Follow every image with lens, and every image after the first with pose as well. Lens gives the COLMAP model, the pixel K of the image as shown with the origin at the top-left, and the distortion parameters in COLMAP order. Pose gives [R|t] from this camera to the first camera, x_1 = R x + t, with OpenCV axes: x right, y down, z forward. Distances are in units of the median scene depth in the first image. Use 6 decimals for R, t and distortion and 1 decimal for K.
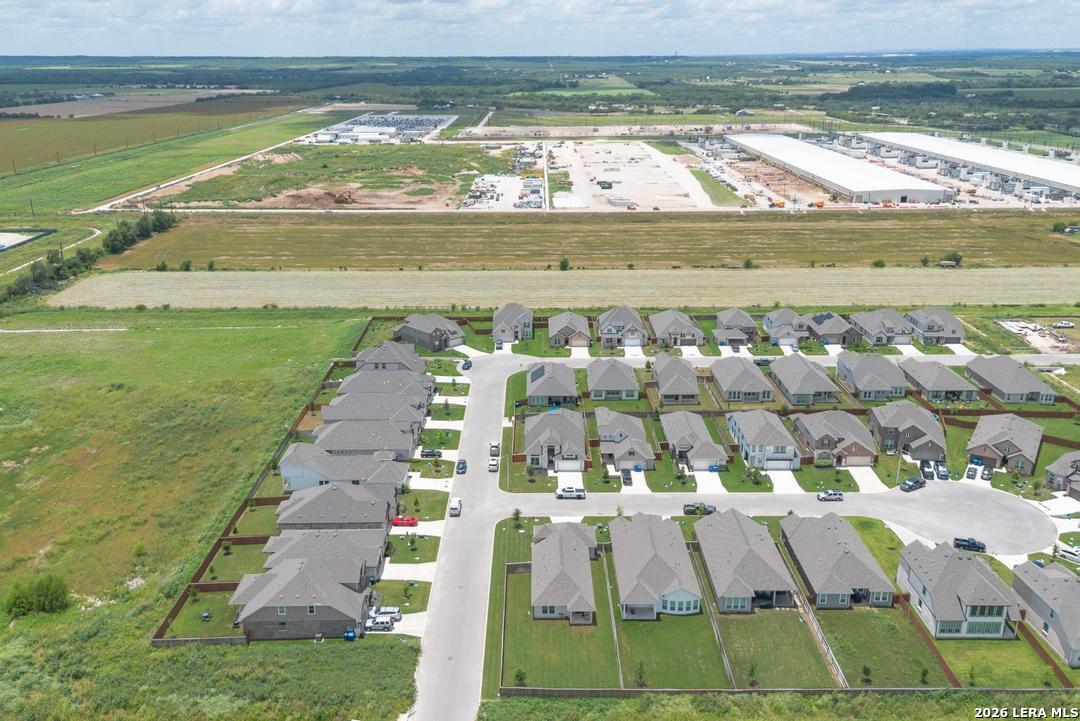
lens RADIAL K [[907.3, 0, 540.0], [0, 907.3, 360.5], [0, 0, 1]] dist [0.088622, -0.108284]
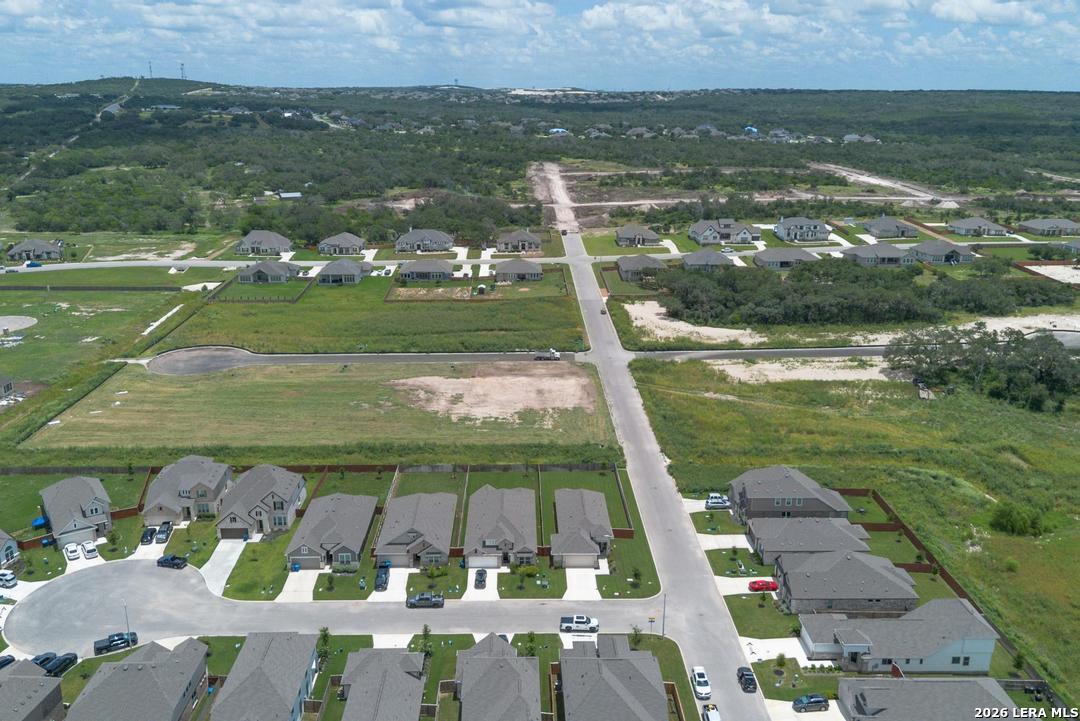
lens RADIAL K [[907.3, 0, 540.0], [0, 907.3, 360.5], [0, 0, 1]] dist [0.088622, -0.108284]
pose [[-0.999793, 0.003511, -0.020031, 0.078718], [-0.008643, 0.818228, 0.574828, -0.468340], [0.018408, 0.574883, -0.818029, 1.464768]]
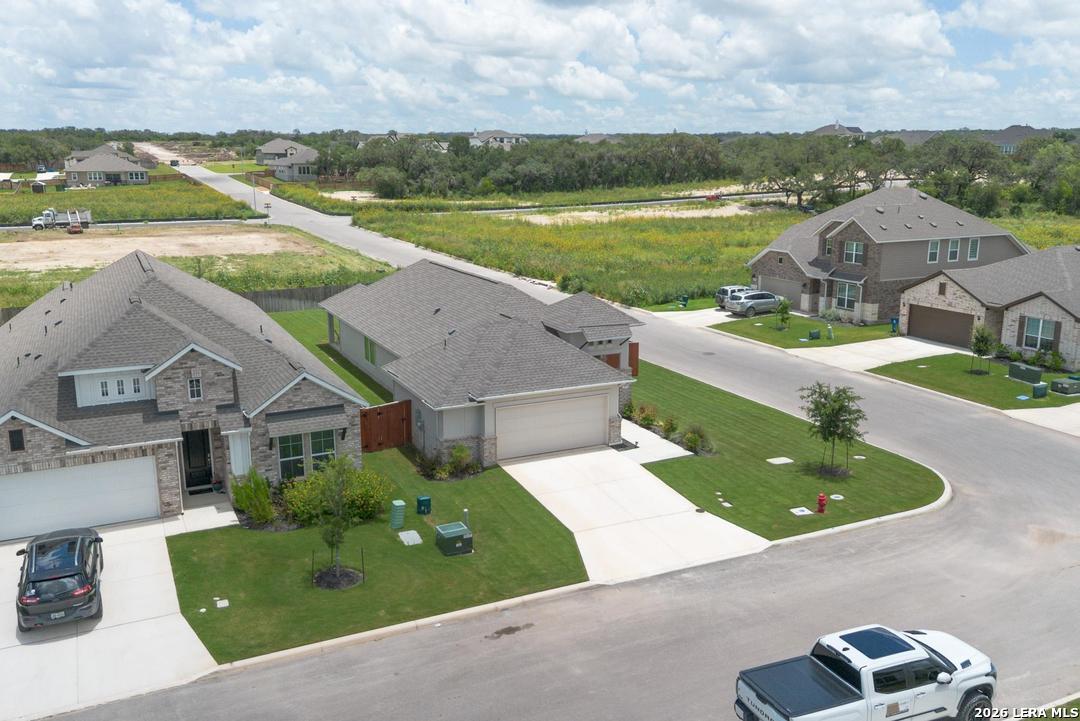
lens RADIAL K [[907.3, 0, 540.0], [0, 907.3, 360.5], [0, 0, 1]] dist [0.088622, -0.108284]
pose [[-0.901741, 0.101544, -0.420180, 0.106744], [-0.130704, 0.862473, 0.488934, 0.062853], [0.412043, 0.495811, -0.764456, 1.020376]]
